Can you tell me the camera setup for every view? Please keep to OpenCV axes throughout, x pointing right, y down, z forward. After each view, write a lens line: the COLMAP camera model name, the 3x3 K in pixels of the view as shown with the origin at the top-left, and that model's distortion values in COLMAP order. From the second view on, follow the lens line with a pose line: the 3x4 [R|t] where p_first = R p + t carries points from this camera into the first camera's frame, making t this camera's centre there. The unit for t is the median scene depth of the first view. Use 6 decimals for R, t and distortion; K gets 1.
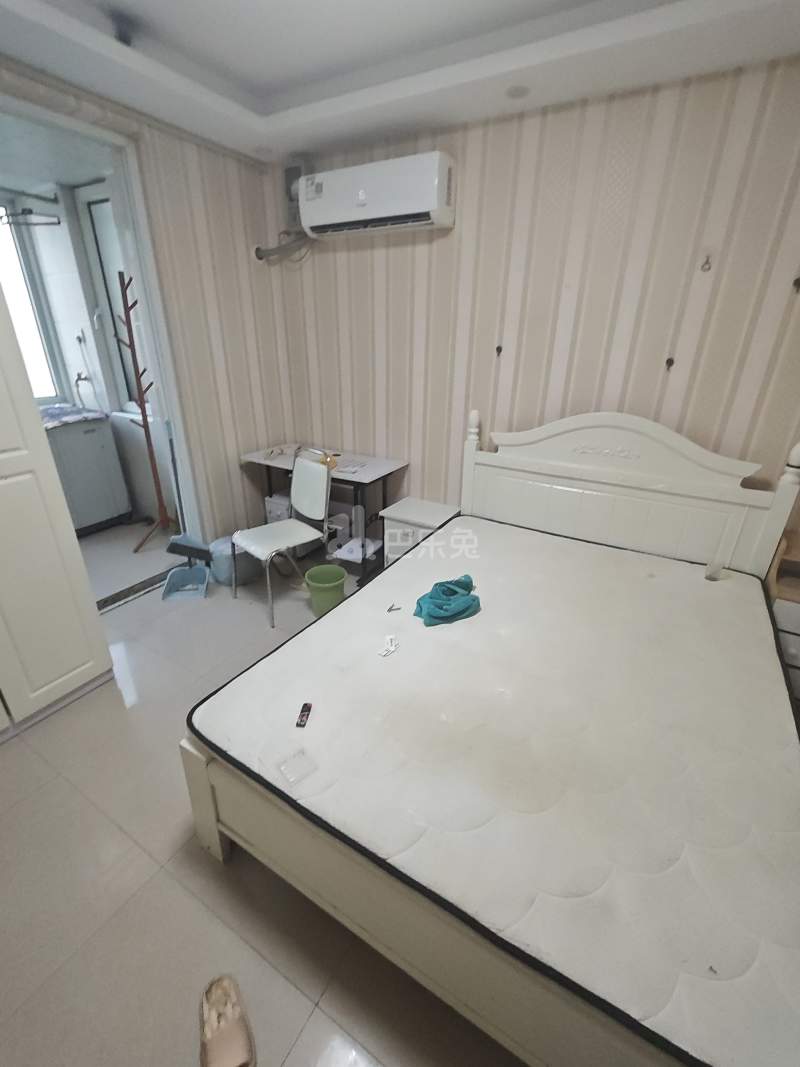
lens RADIAL K [[460.6, 0, 400.0], [0, 460.6, 533.5], [0, 0, 1]] dist [0.009323, 0.000748]
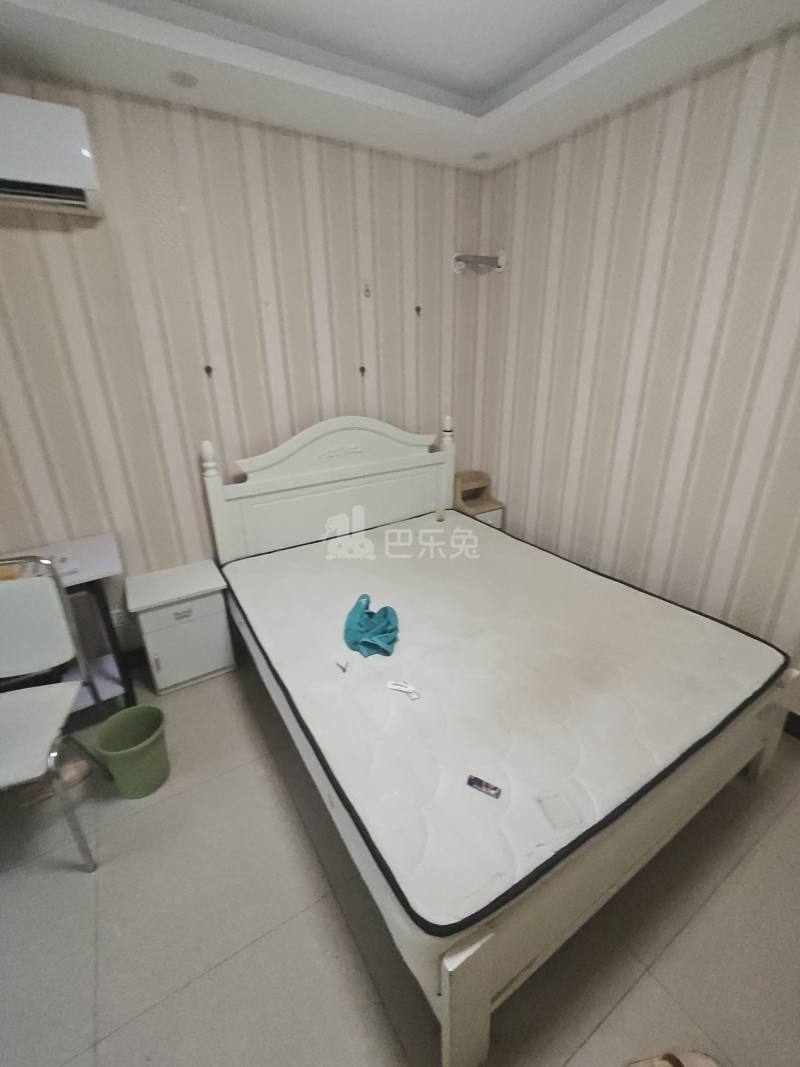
lens RADIAL K [[460.7, 0, 392.7], [0, 460.7, 539.4], [0, 0, 1]] dist [0.000259, 0.000047]
pose [[0.464473, -0.359456, 0.809356, -0.420218], [0.384621, 0.905104, 0.181254, -0.123491], [-0.797704, 0.227107, 0.558651, 0.287313]]
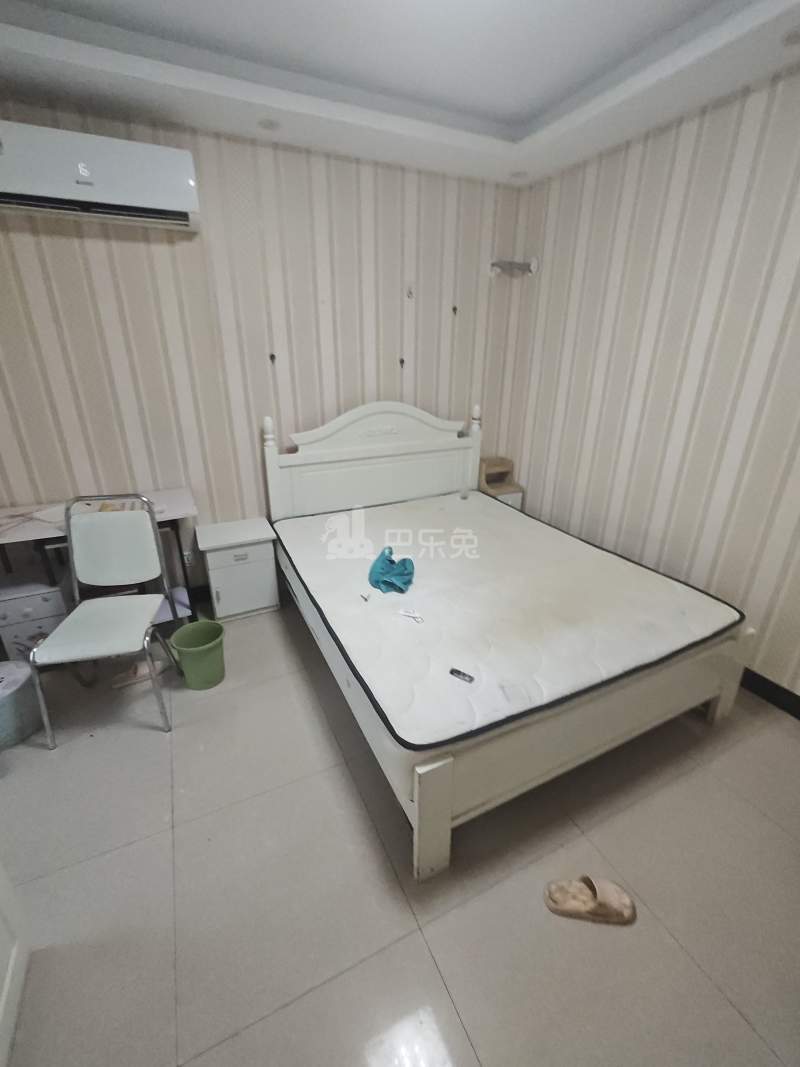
lens RADIAL K [[460.7, 0, 392.7], [0, 460.7, 539.4], [0, 0, 1]] dist [0.000259, 0.000047]
pose [[0.557277, -0.332612, 0.760797, -0.538776], [0.342746, 0.926705, 0.154087, -0.075747], [-0.756285, 0.174891, 0.630433, 0.189248]]
